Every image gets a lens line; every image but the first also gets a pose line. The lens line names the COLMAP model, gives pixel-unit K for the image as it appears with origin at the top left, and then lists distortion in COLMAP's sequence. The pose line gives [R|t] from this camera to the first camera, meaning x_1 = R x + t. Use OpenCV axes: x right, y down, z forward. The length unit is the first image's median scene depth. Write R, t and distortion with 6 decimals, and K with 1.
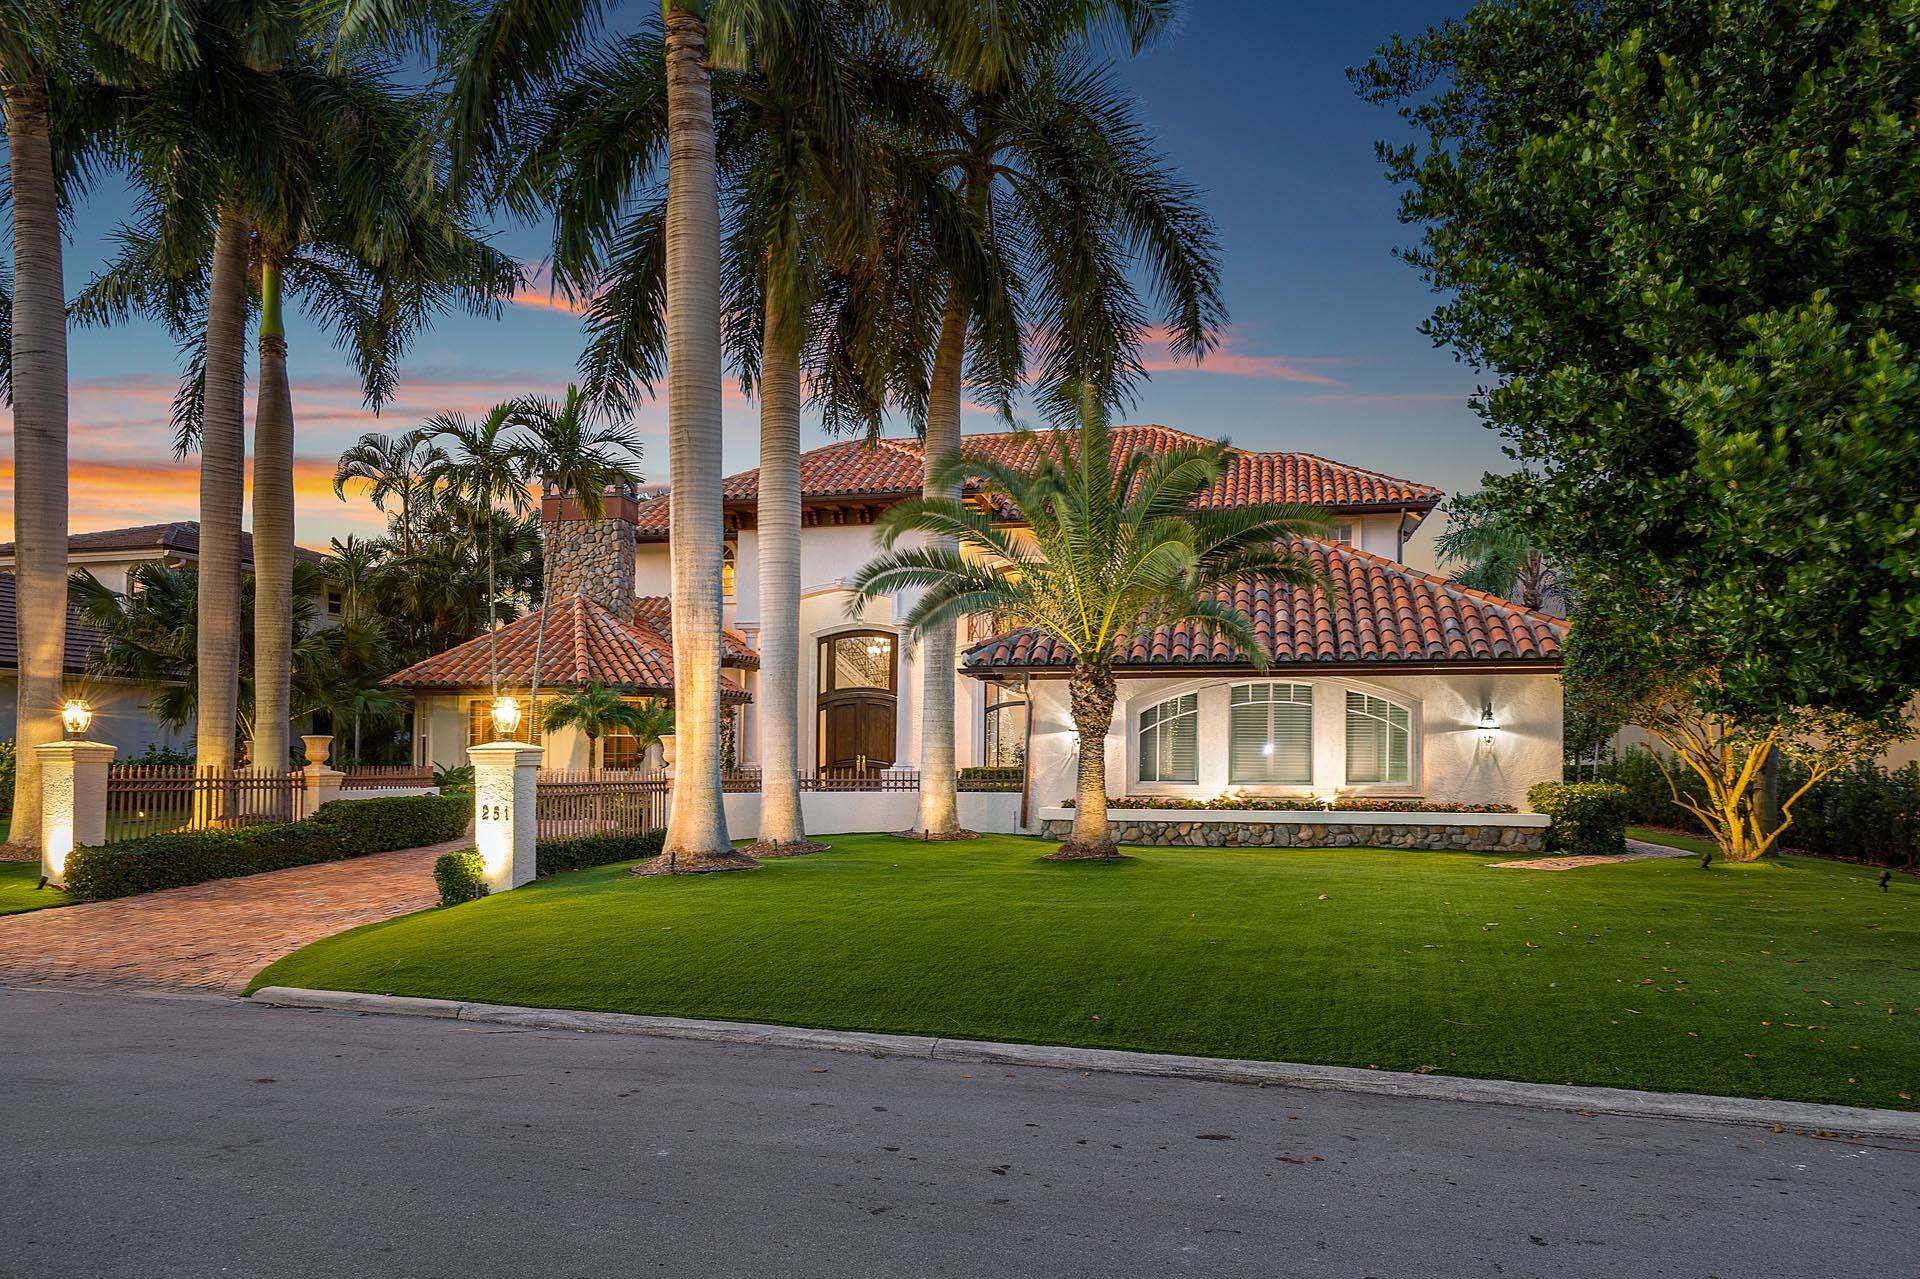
lens RADIAL K [[1228.1, 0, 952.8], [0, 1228.1, 654.9], [0, 0, 1]] dist [0.006646, 0.001211]
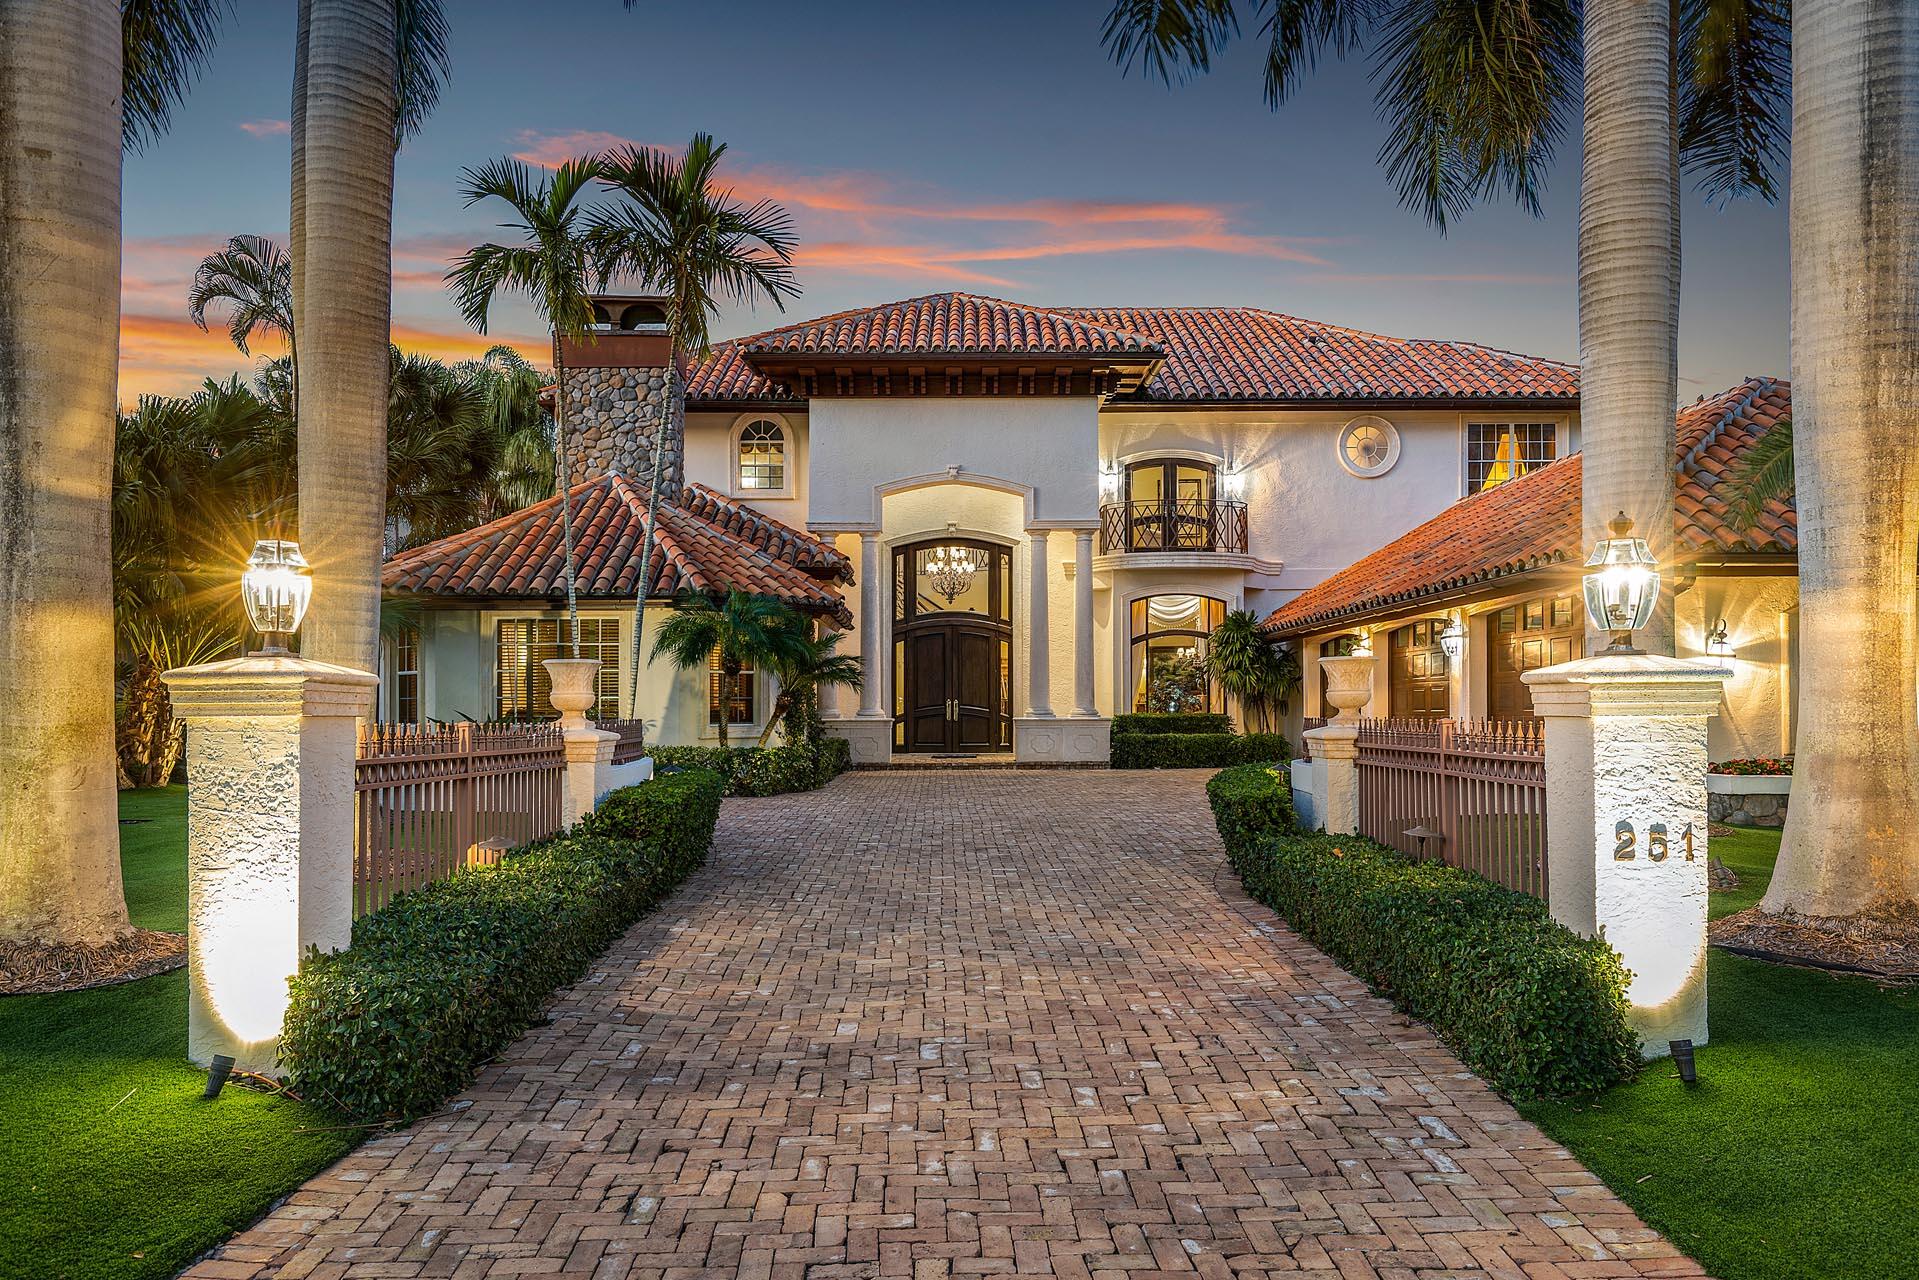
lens RADIAL K [[1227.5, 0, 966.0], [0, 1227.5, 628.6], [0, 0, 1]] dist [0.006646, 0.001211]
pose [[0.975297, 0.006397, 0.220804, -0.293244], [-0.011256, 0.999721, 0.020752, 0.025509], [-0.220609, -0.022724, 0.975097, 0.300672]]
